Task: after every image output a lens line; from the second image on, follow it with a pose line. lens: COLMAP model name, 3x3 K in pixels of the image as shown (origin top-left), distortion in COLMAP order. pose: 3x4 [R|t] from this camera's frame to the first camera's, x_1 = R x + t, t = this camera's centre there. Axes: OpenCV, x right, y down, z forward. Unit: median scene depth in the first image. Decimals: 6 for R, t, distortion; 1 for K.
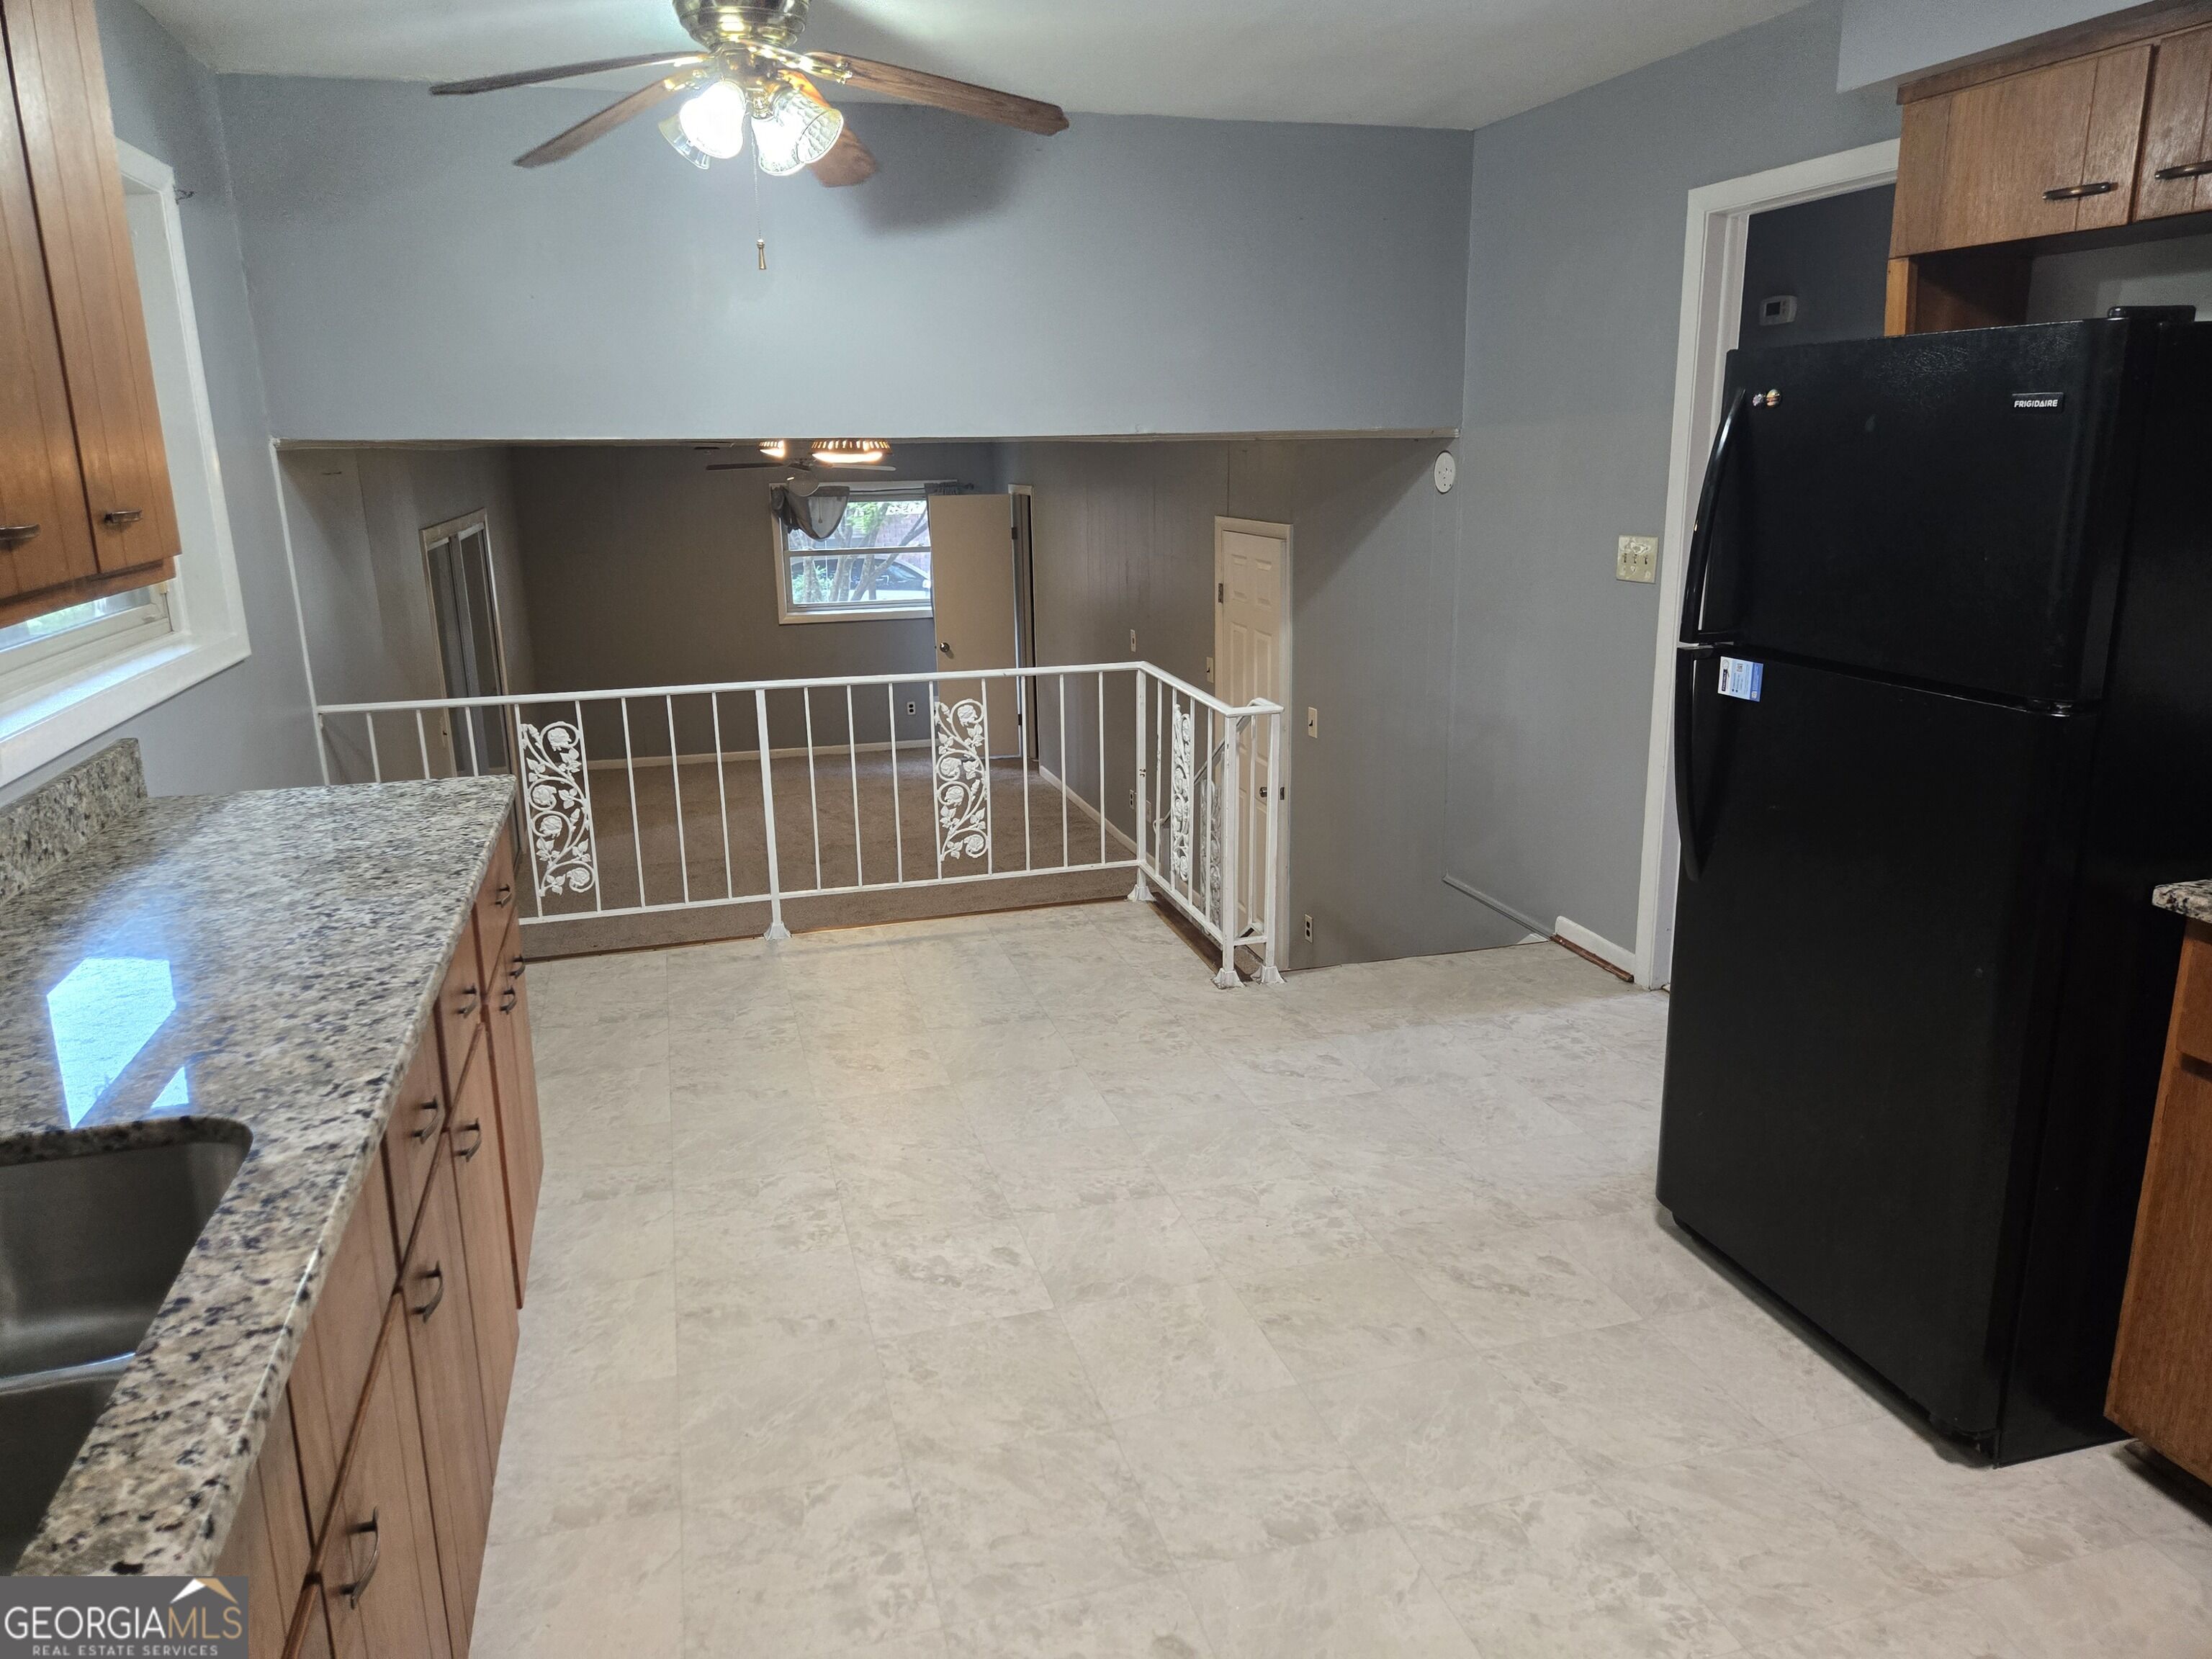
lens RADIAL K [[1487.3, 0, 1096.3], [0, 1487.3, 825.4], [0, 0, 1]] dist [0.050799, -0.050448]
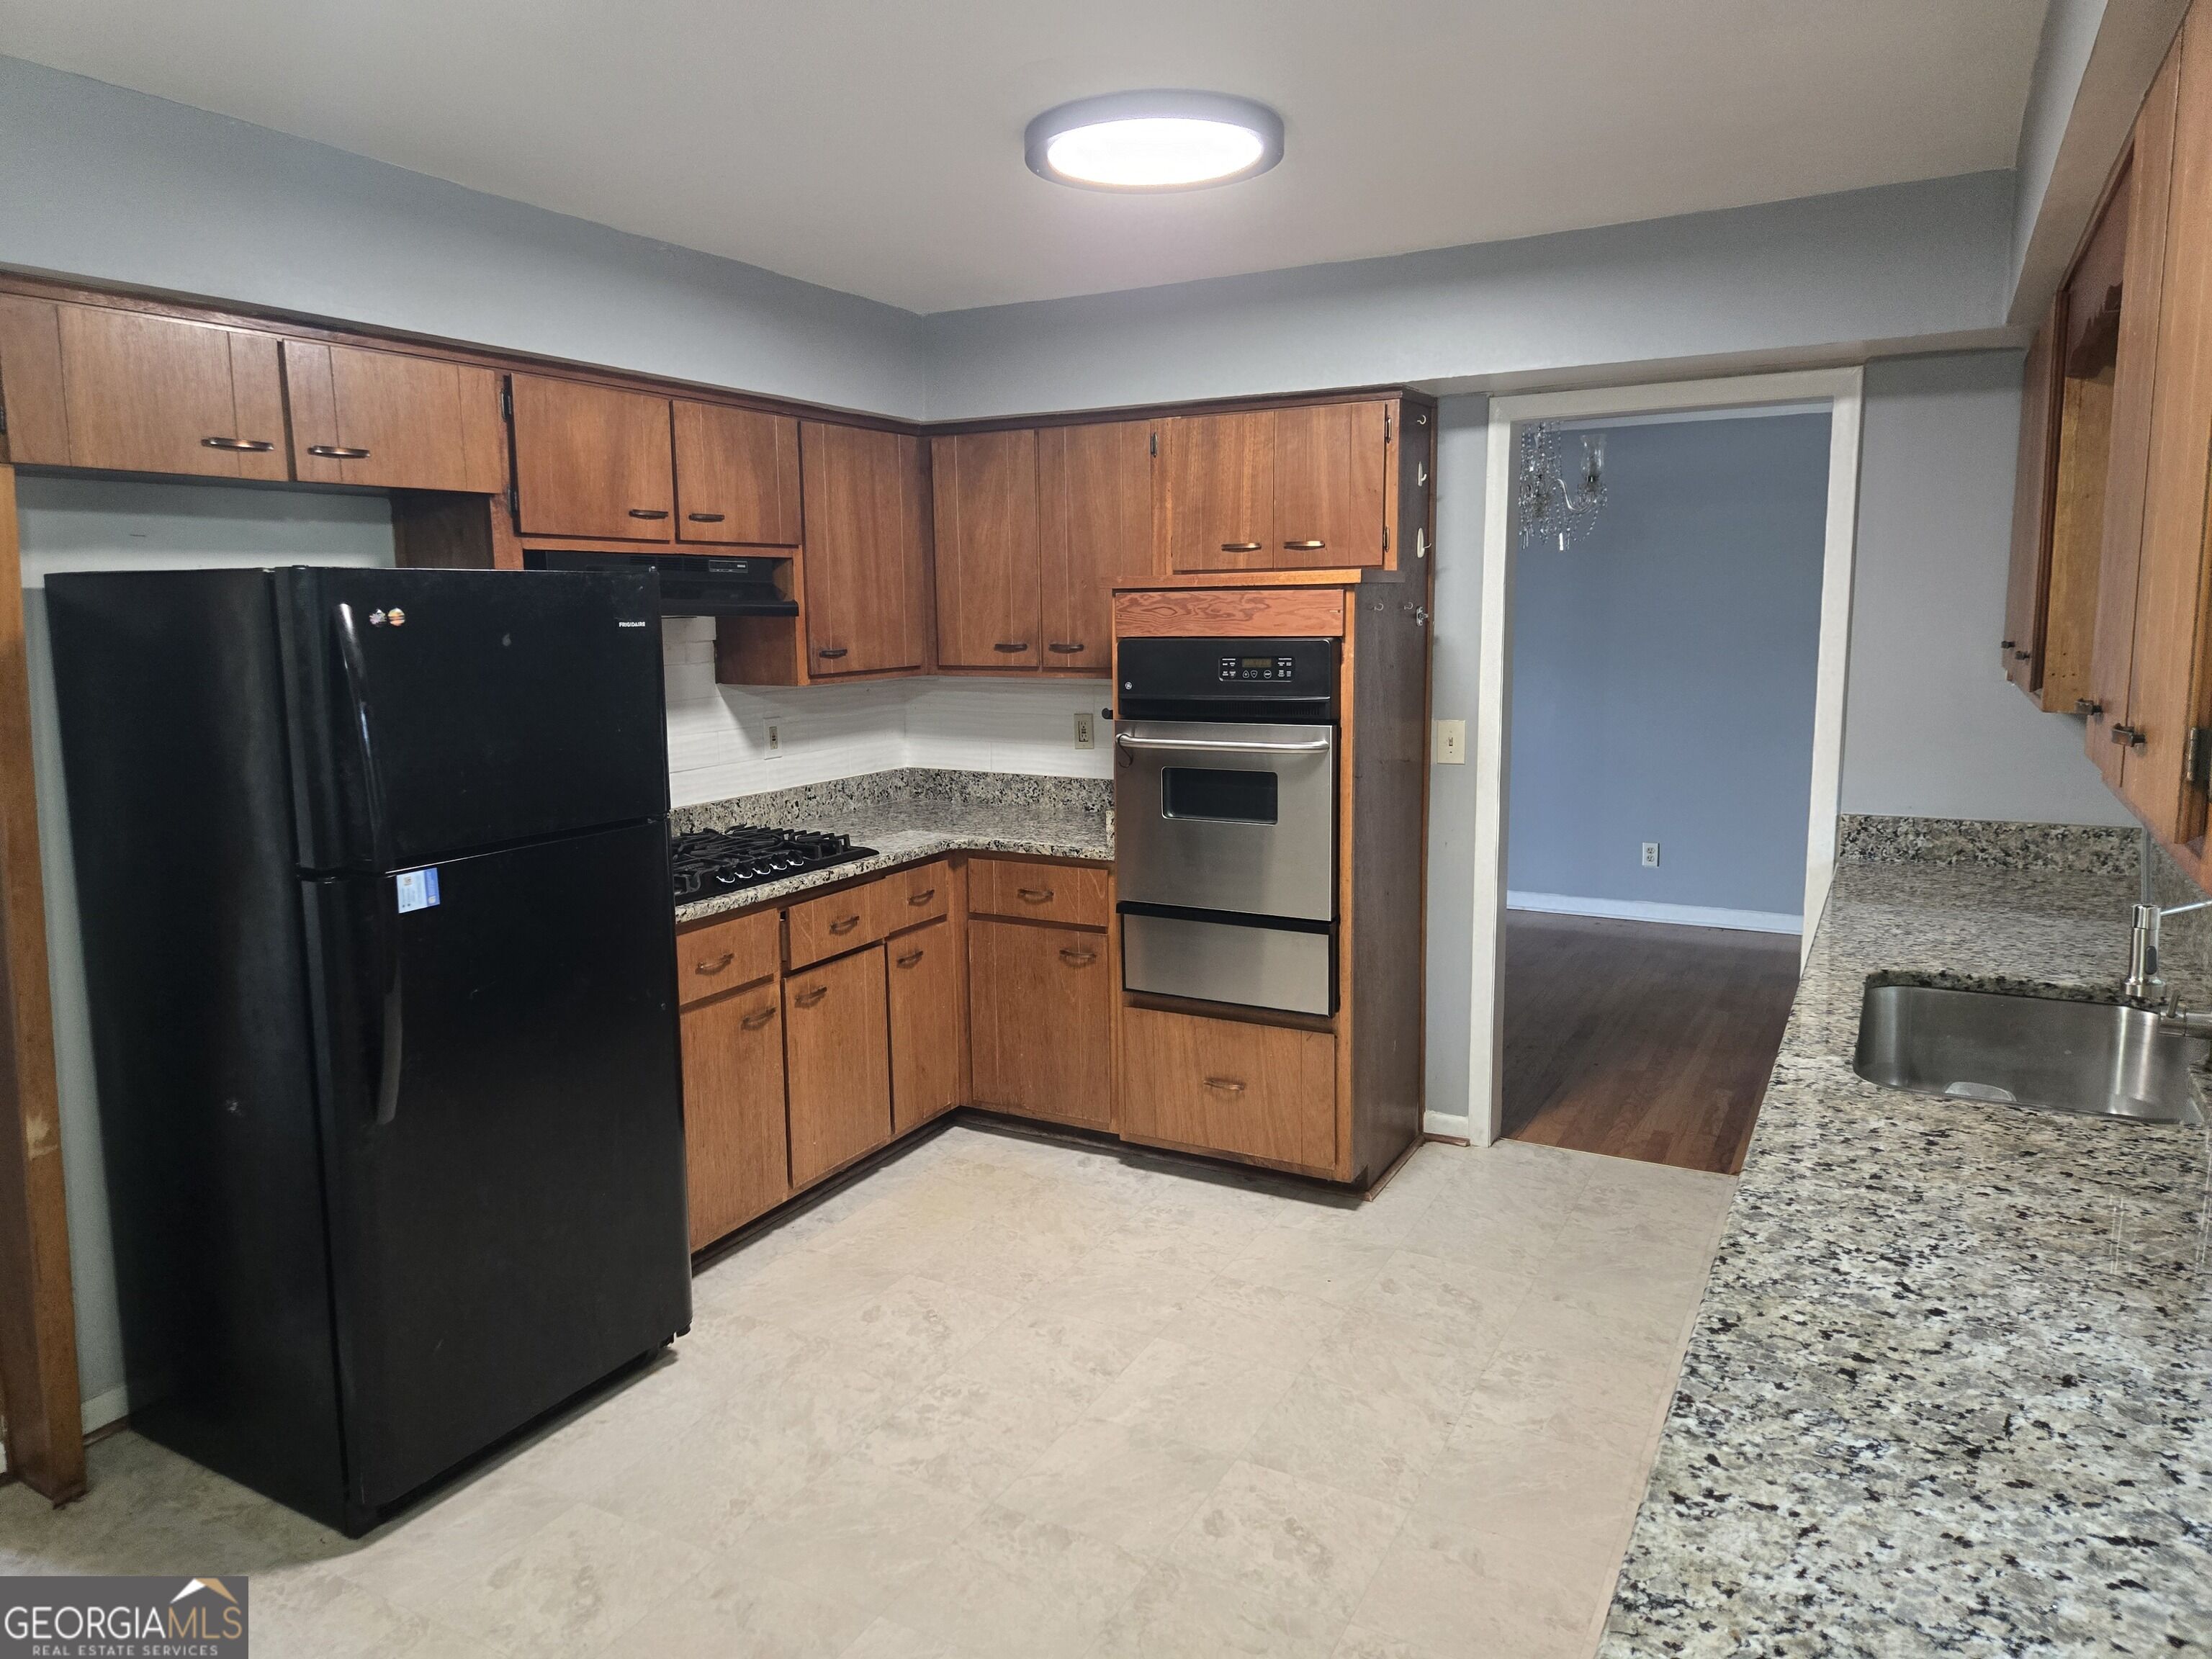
lens RADIAL K [[1487.3, 0, 1091.0], [0, 1487.3, 820.5], [0, 0, 1]] dist [0.050799, -0.050448]
pose [[-0.710564, -0.078888, 0.699197, -0.739991], [0.201638, 0.929190, 0.309754, -0.458246], [-0.674123, 0.361084, -0.644342, 1.689472]]
